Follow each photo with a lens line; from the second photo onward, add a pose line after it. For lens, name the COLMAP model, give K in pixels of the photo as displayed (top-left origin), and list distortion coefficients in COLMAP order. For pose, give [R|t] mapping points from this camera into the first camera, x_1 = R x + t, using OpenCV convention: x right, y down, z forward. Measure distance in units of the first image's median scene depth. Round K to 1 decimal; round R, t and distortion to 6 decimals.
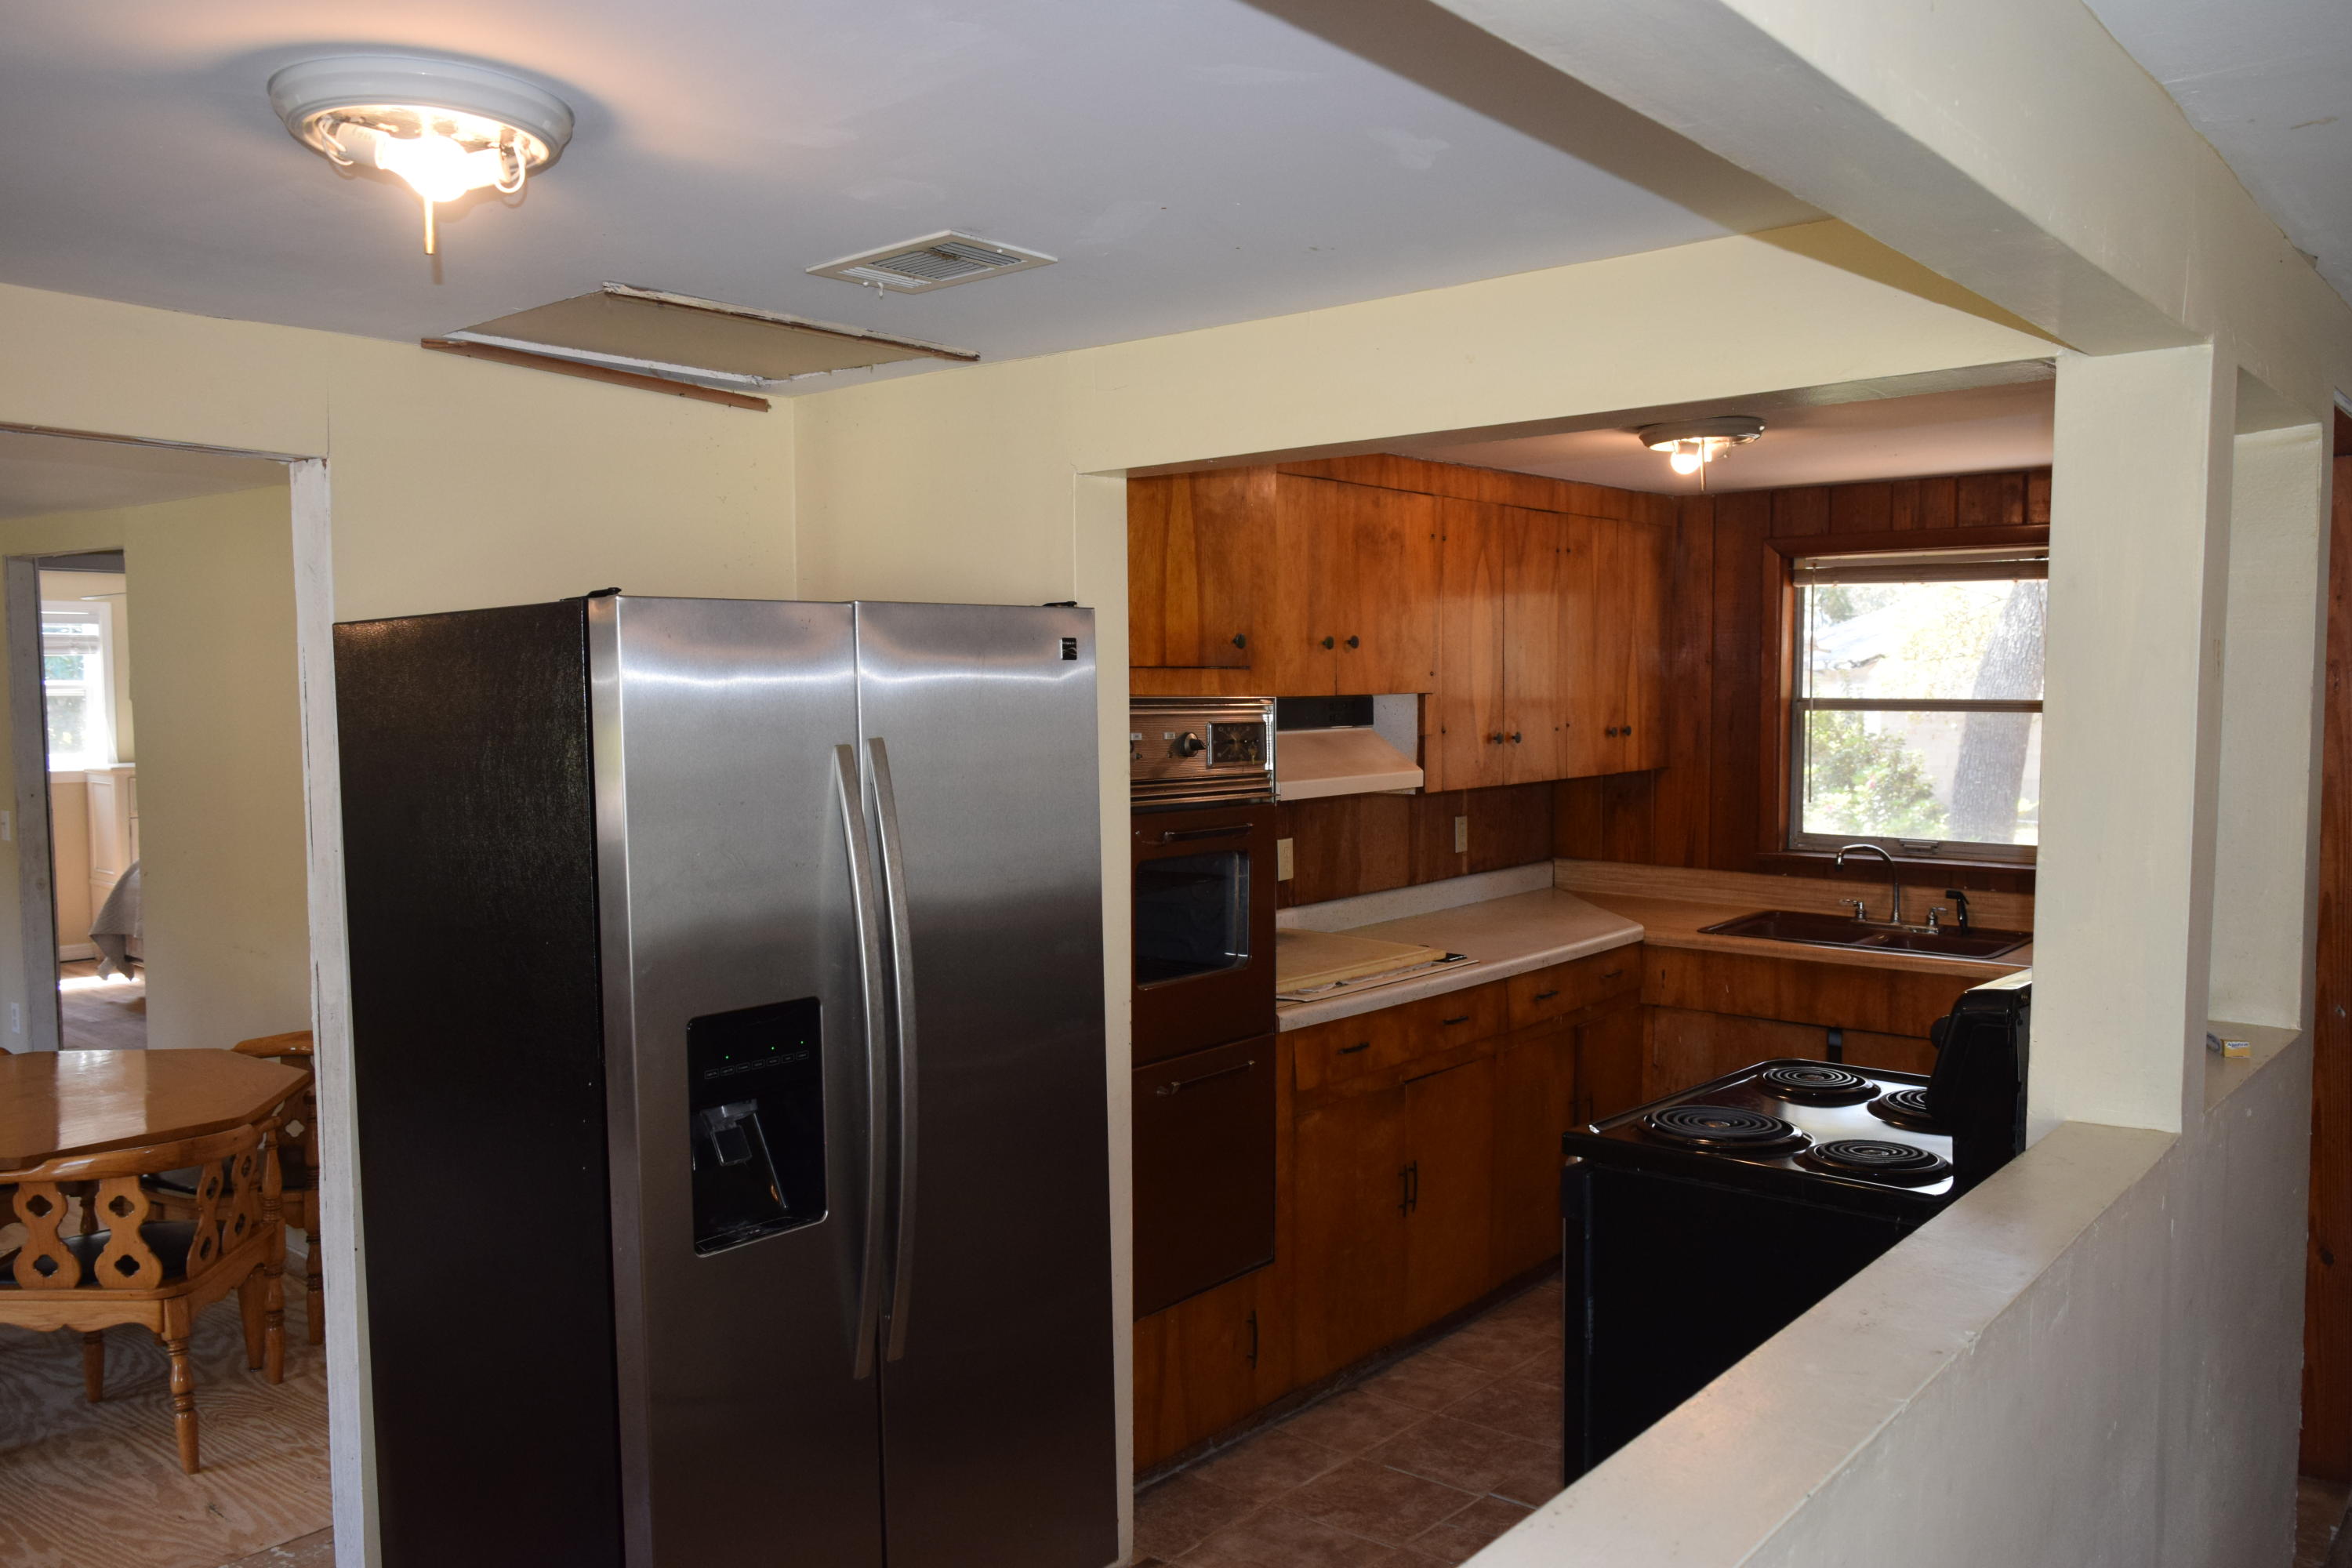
lens RADIAL K [[1849.9, 0, 1176.0], [0, 1849.9, 784.0], [0, 0, 1]] dist [-0.002543, 0.004567]
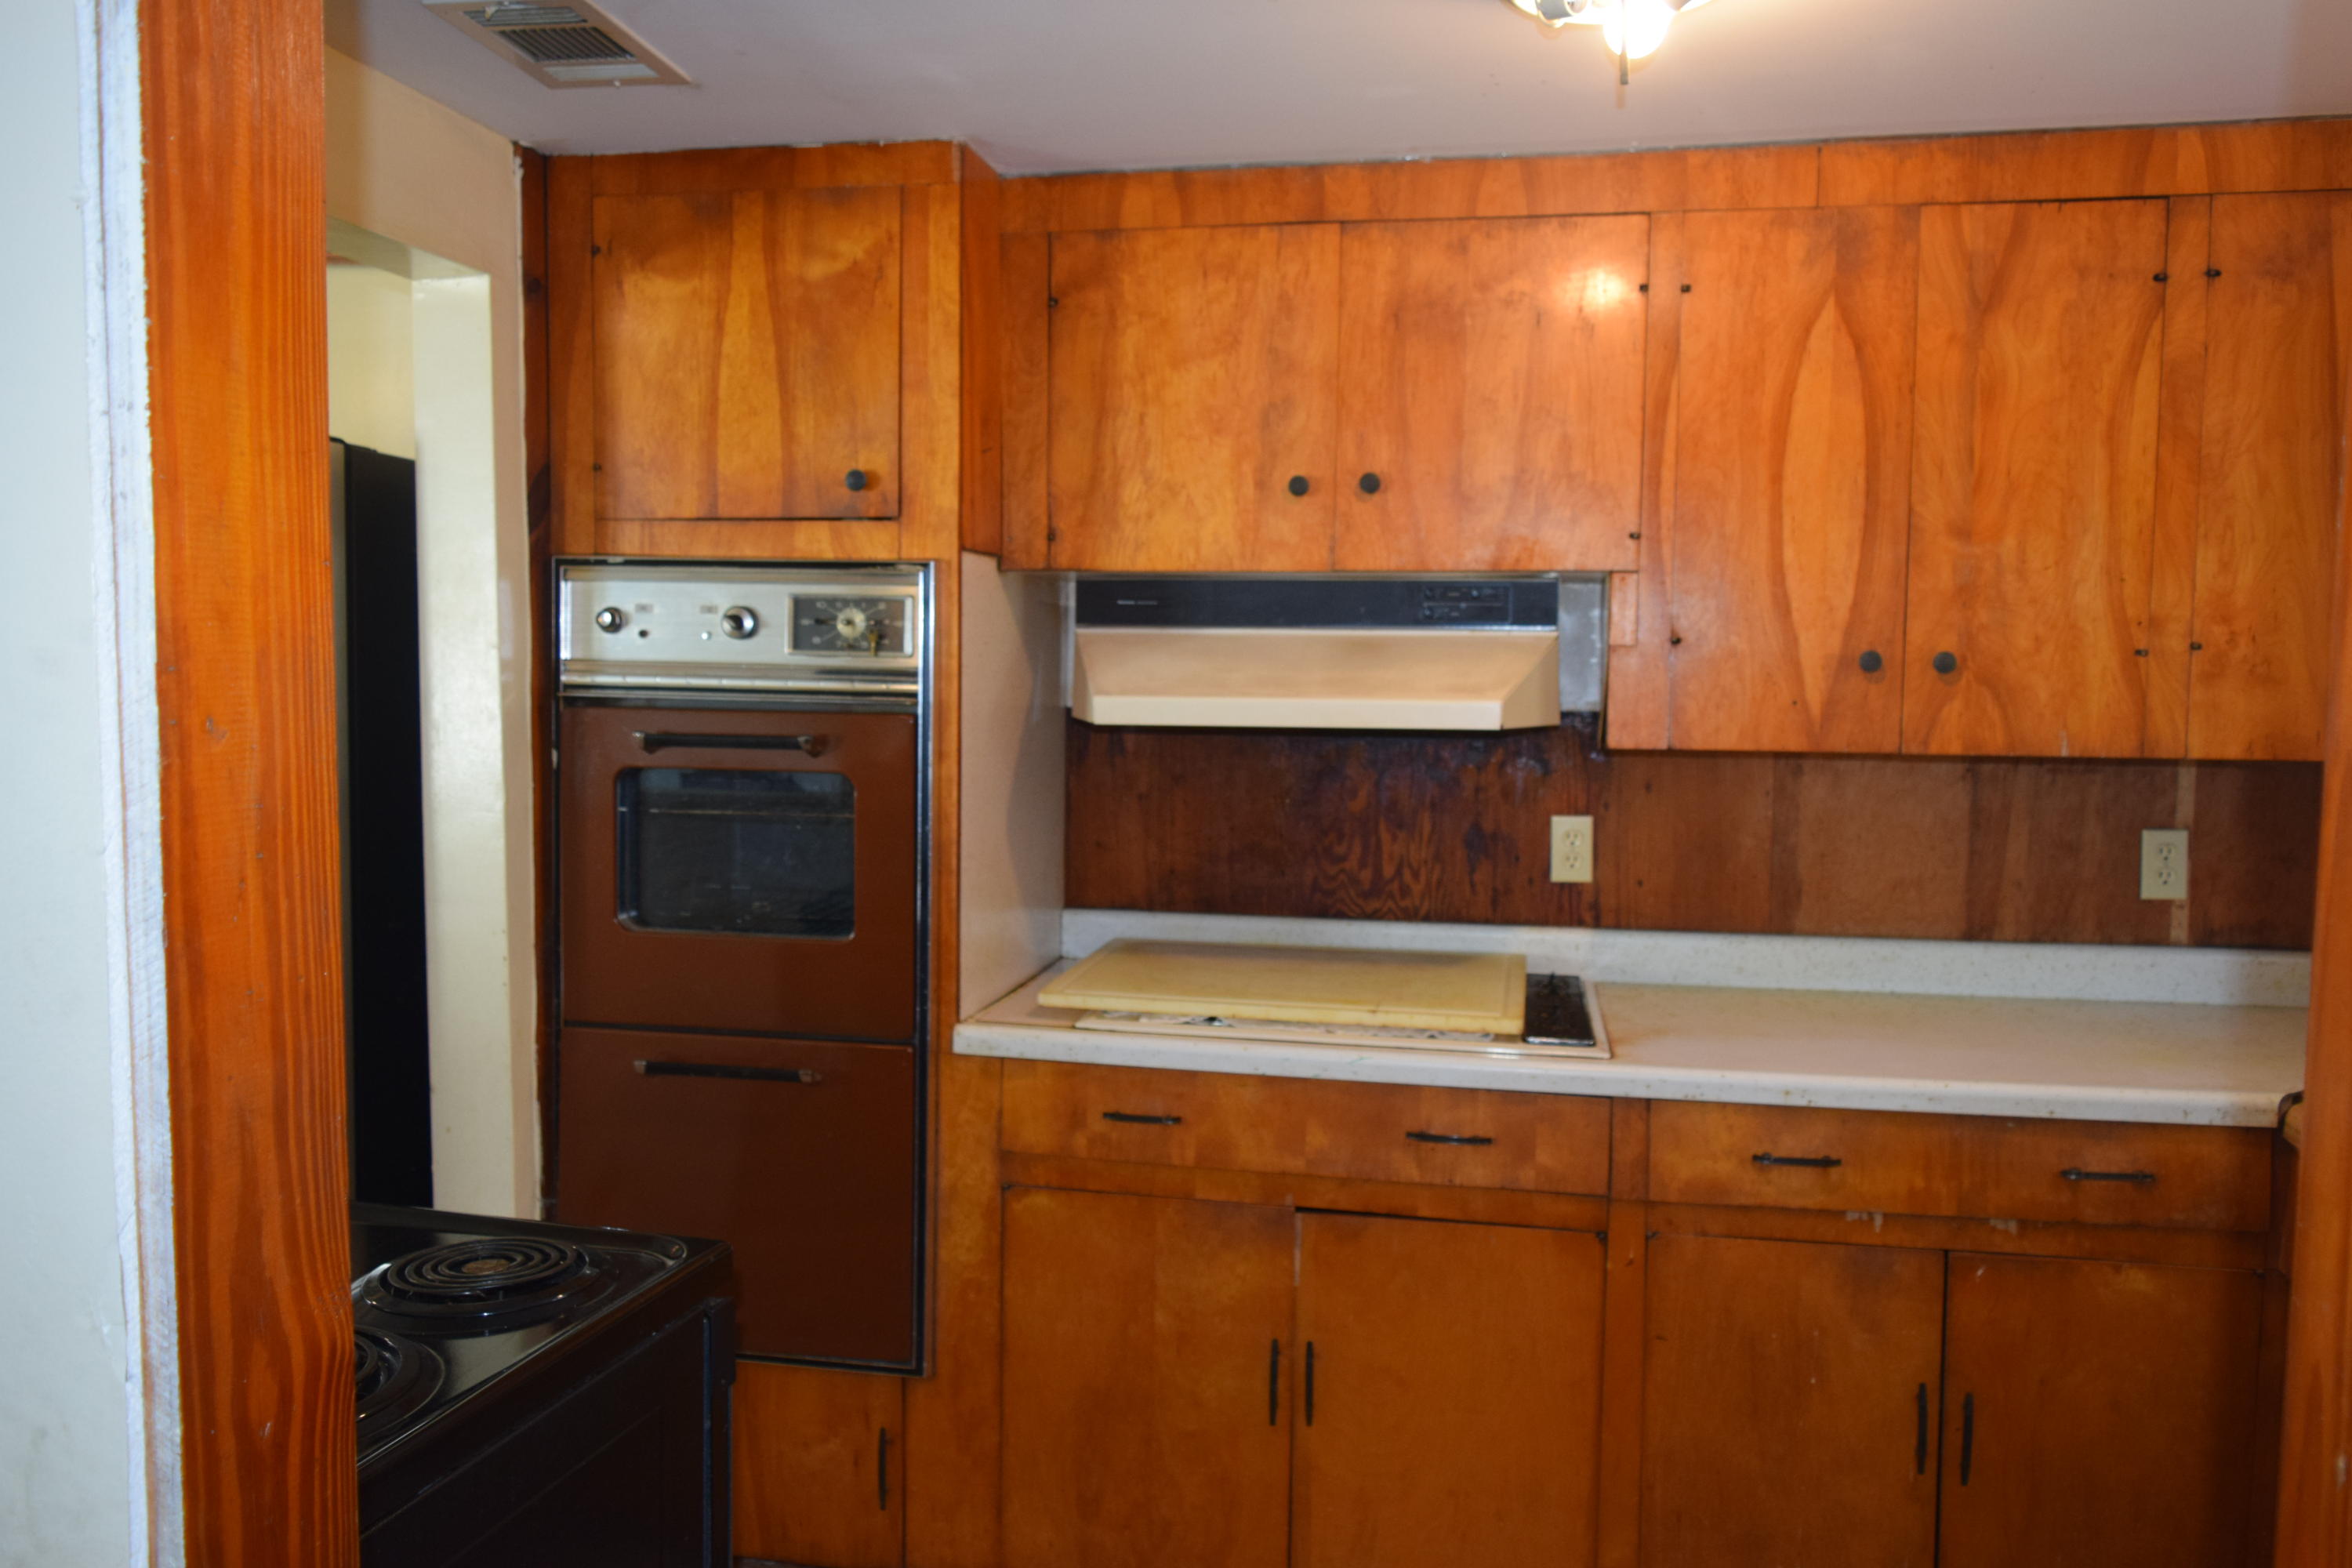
lens RADIAL K [[1849.9, 0, 1176.0], [0, 1849.9, 784.0], [0, 0, 1]] dist [-0.002543, 0.004567]
pose [[0.476398, 0.076804, -0.875869, 0.601710], [-0.064049, 0.996562, 0.052550, -0.005769], [0.876894, 0.031064, 0.479679, 0.646924]]
